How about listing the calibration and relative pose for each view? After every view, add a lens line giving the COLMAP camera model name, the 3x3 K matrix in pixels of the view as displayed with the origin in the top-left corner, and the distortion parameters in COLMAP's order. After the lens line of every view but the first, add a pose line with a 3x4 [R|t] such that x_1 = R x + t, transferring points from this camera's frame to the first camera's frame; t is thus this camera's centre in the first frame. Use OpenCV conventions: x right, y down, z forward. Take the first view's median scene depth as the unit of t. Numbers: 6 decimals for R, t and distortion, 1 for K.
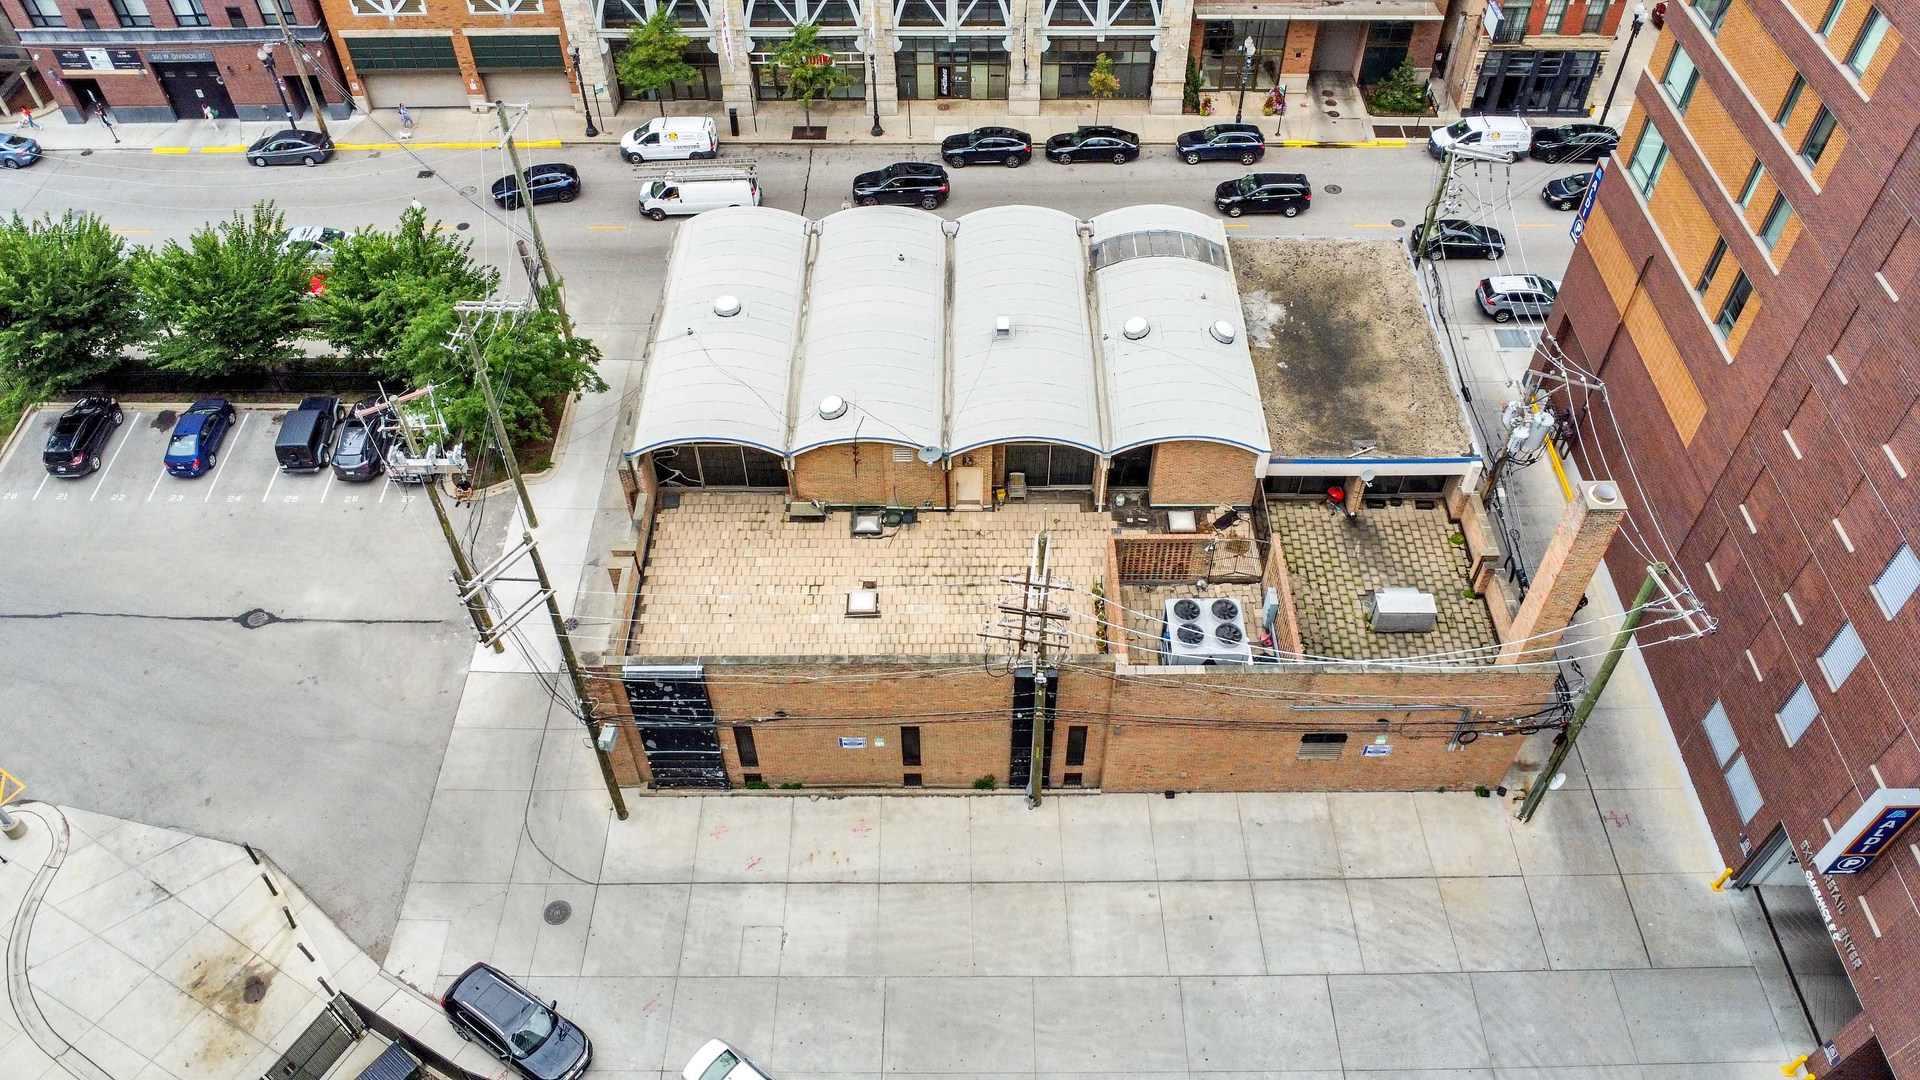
lens RADIAL K [[1392.1, 0, 960.0], [0, 1392.1, 540.0], [0, 0, 1]] dist [-0.029115, -0.009652]
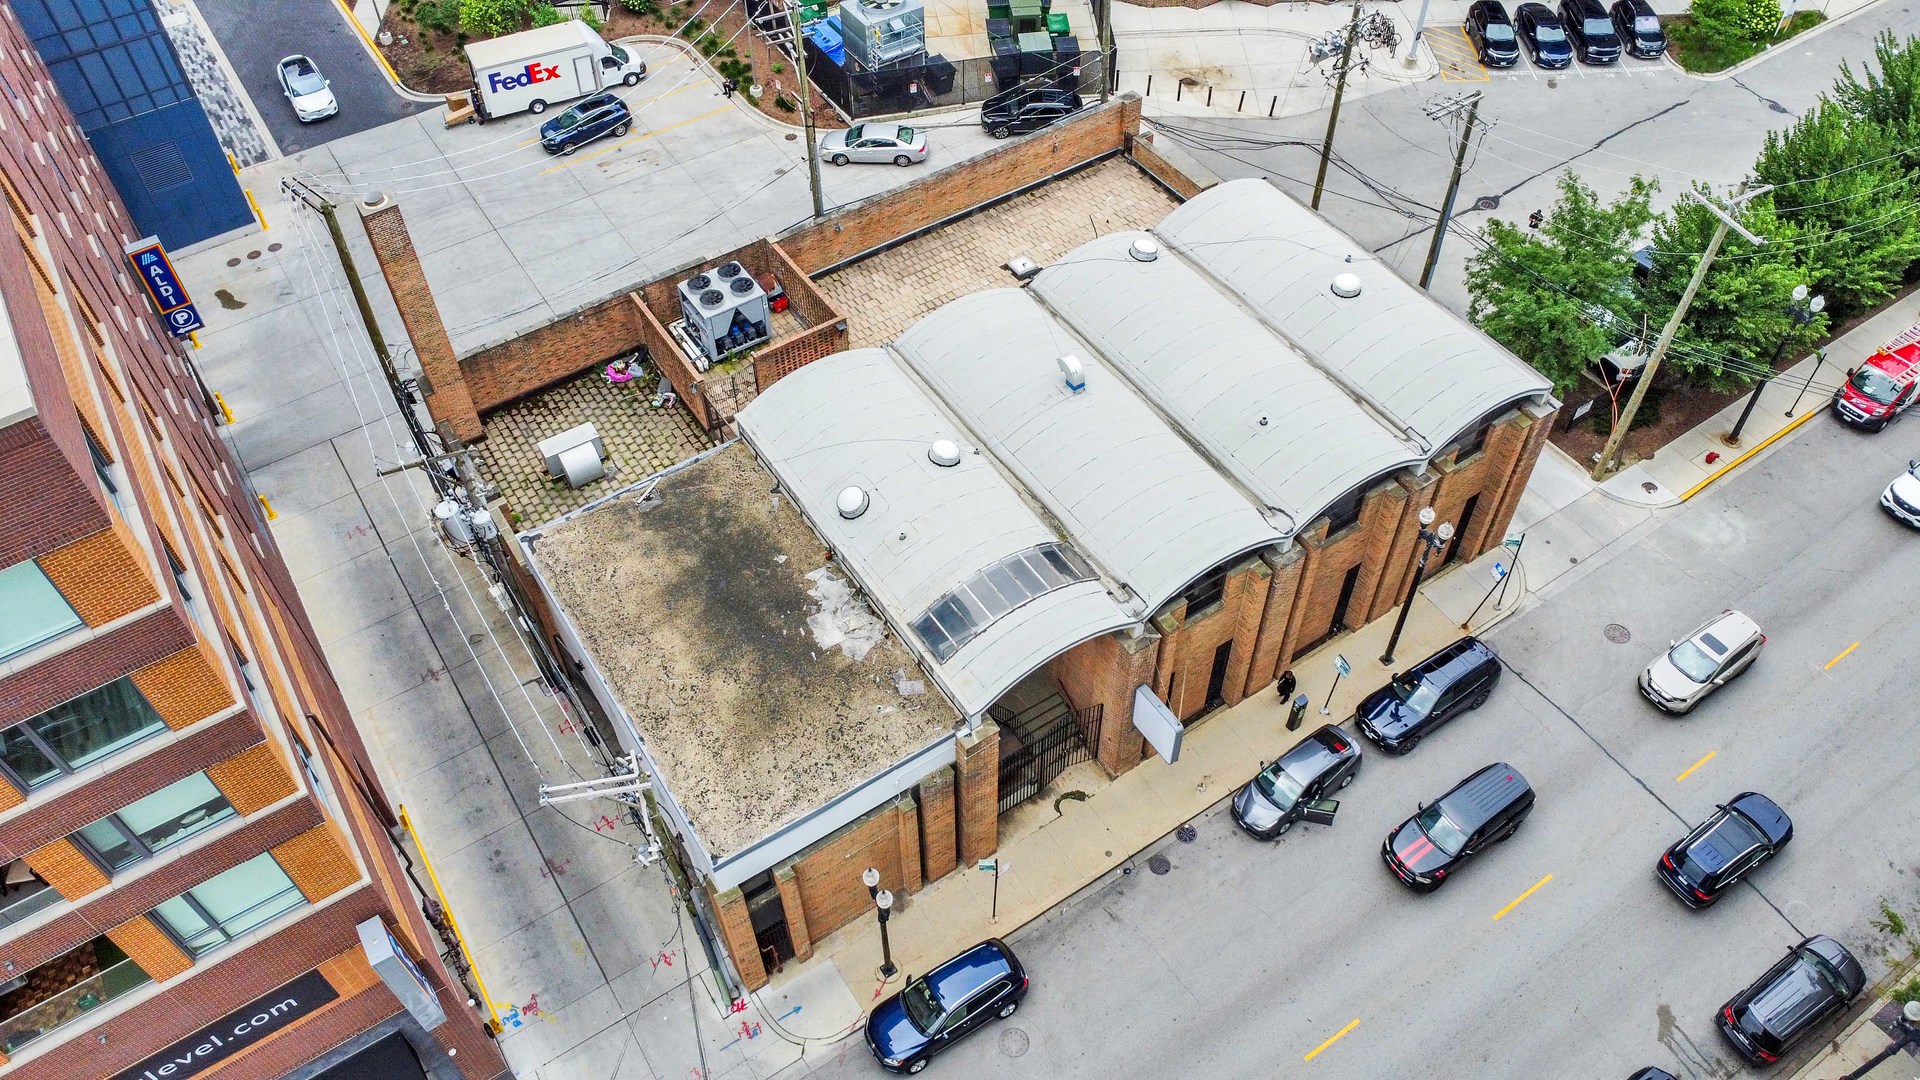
lens RADIAL K [[1392.1, 0, 960.0], [0, 1392.1, 540.0], [0, 0, 1]] dist [-0.029115, -0.009652]
pose [[-0.834169, 0.429133, -0.346421, 0.431780], [-0.398949, -0.035828, 0.916273, -0.920402], [0.380791, 0.902530, 0.201089, 0.903894]]
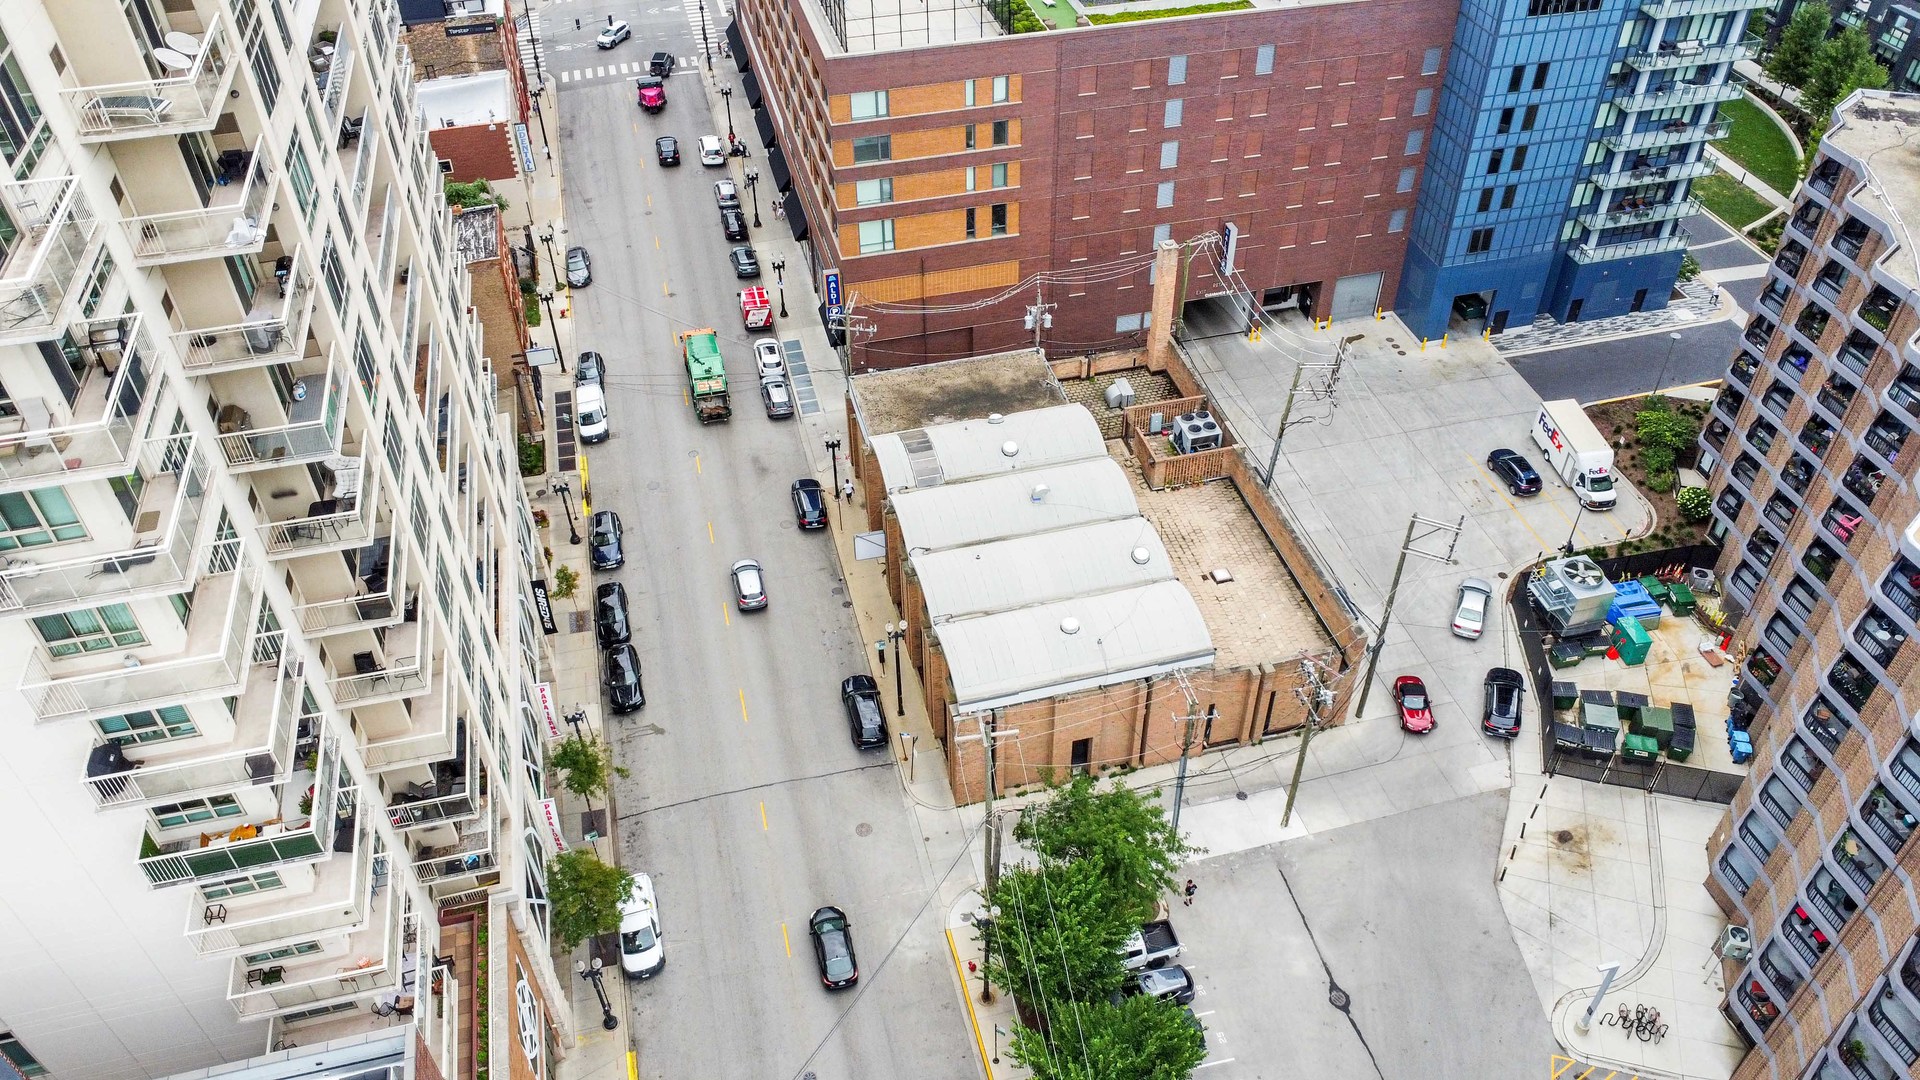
lens RADIAL K [[1392.1, 0, 960.0], [0, 1392.1, 540.0], [0, 0, 1]] dist [-0.029115, -0.009652]
pose [[-0.247892, -0.638403, 0.728691, -1.126450], [0.730498, 0.370877, 0.573431, -1.104026], [-0.636335, 0.674457, 0.374414, 0.513666]]
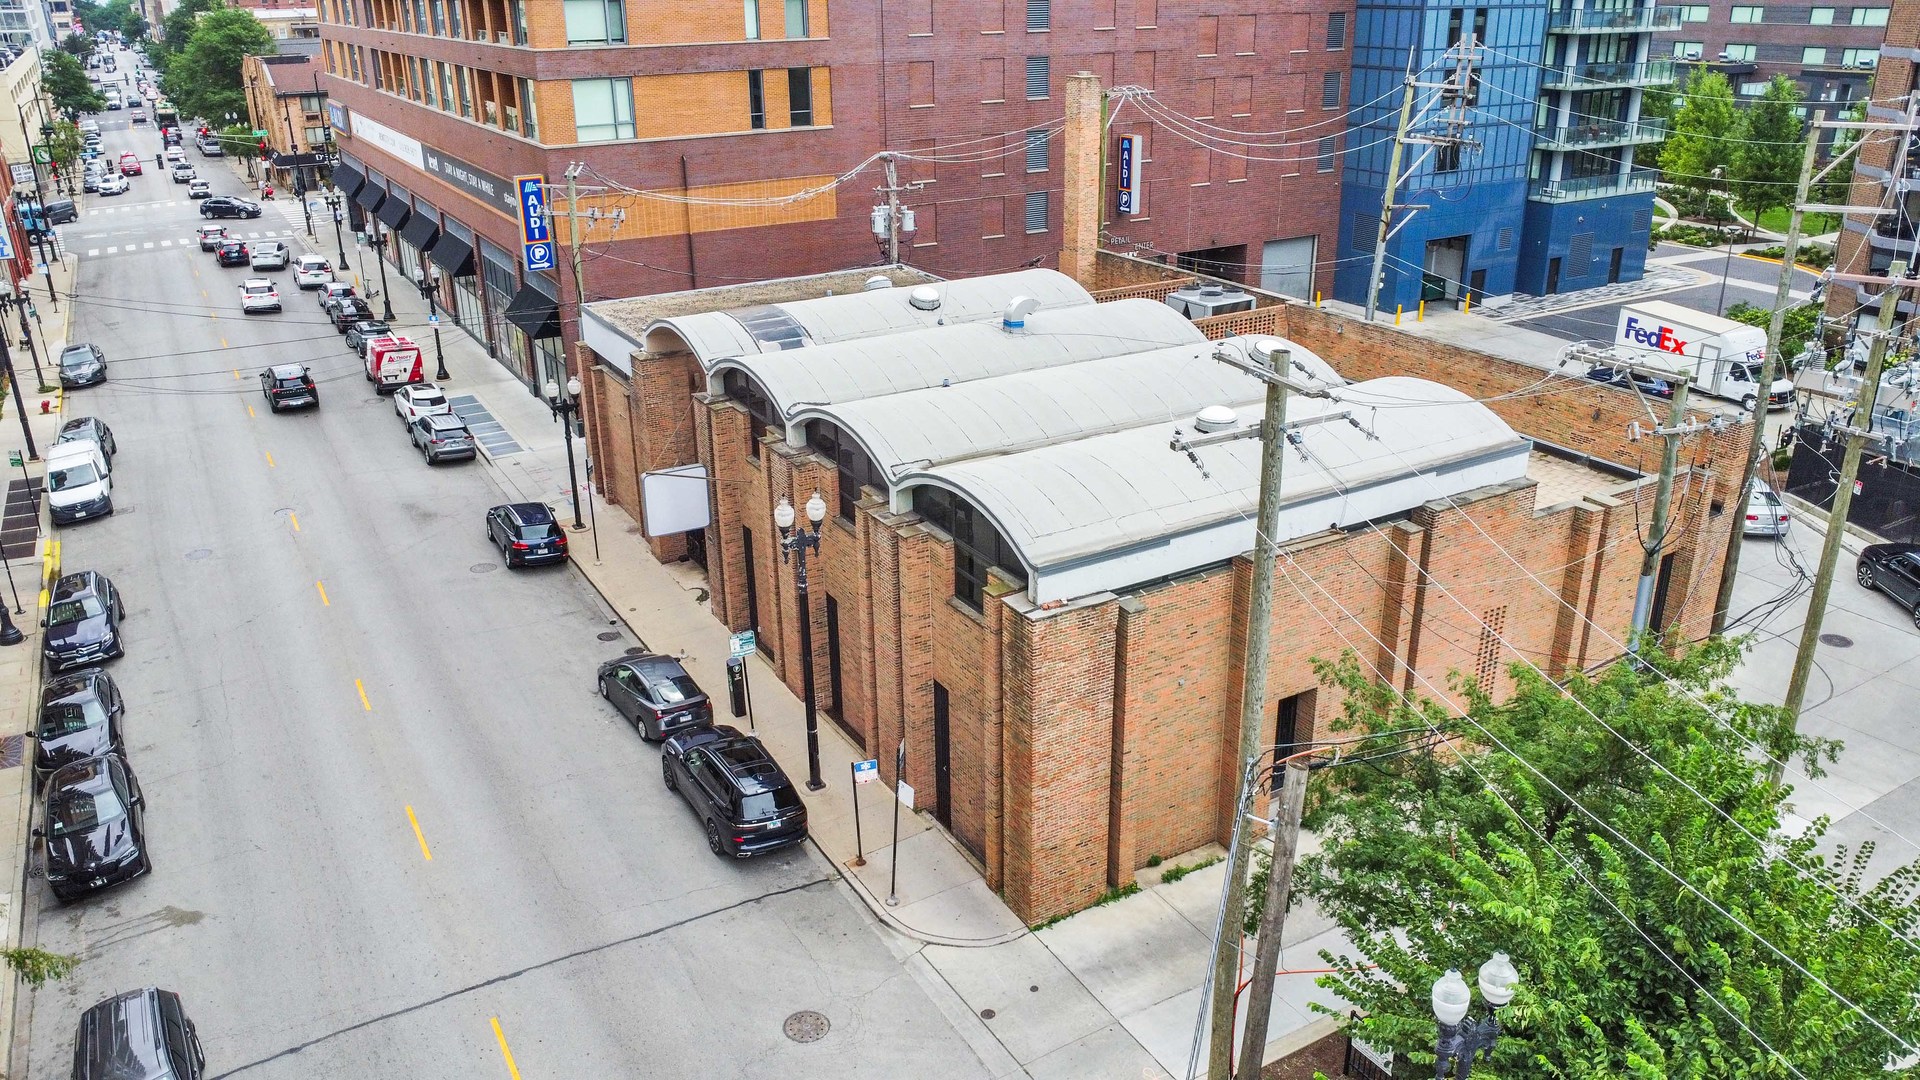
lens RADIAL K [[1392.1, 0, 960.0], [0, 1392.1, 540.0], [0, 0, 1]] dist [-0.029115, -0.009652]
pose [[-0.507308, -0.316642, 0.801484, -0.619561], [0.651325, 0.468110, 0.597200, -0.586261], [-0.564282, 0.824991, -0.031239, 1.157940]]
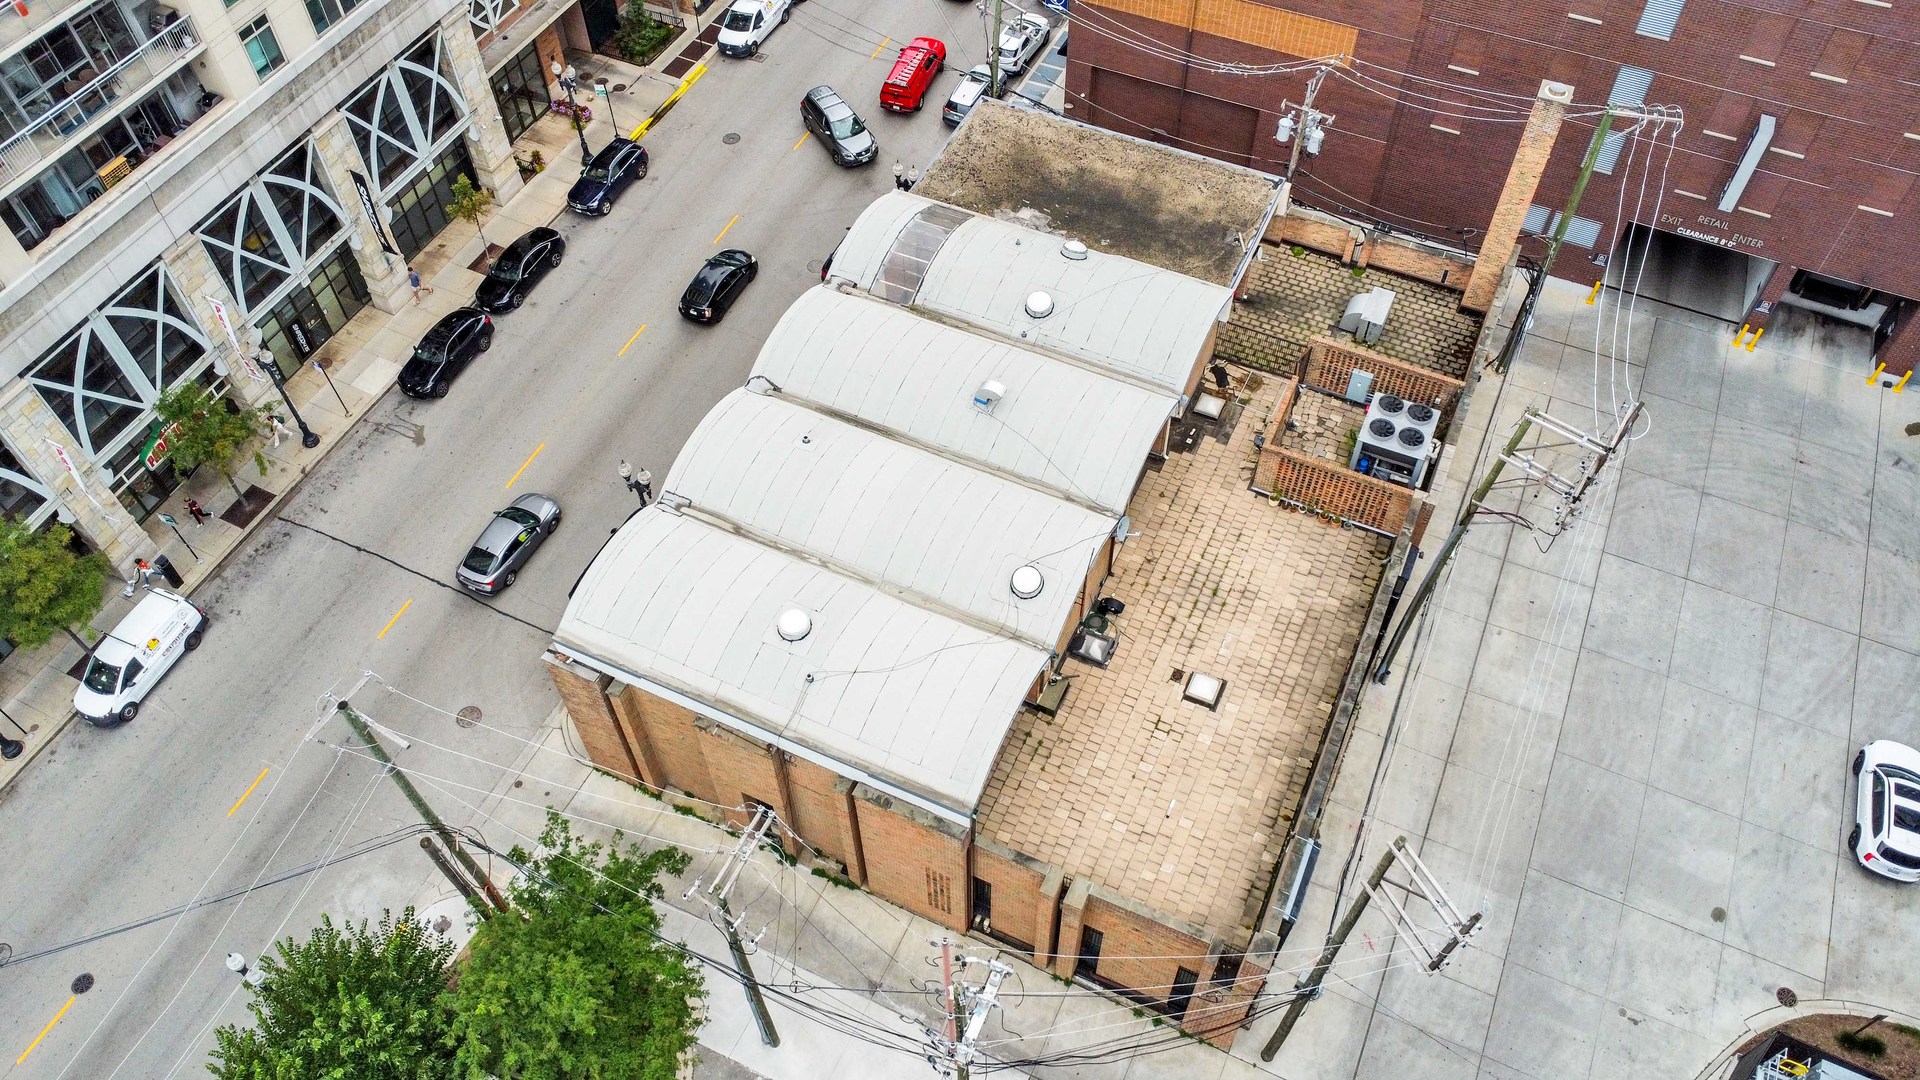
lens RADIAL K [[1392.1, 0, 960.0], [0, 1392.1, 540.0], [0, 0, 1]] dist [-0.029115, -0.009652]
pose [[0.423749, -0.723366, 0.545141, -0.531192], [0.680619, 0.651403, 0.335309, -0.407194], [-0.597657, 0.228947, 0.768368, 0.356480]]
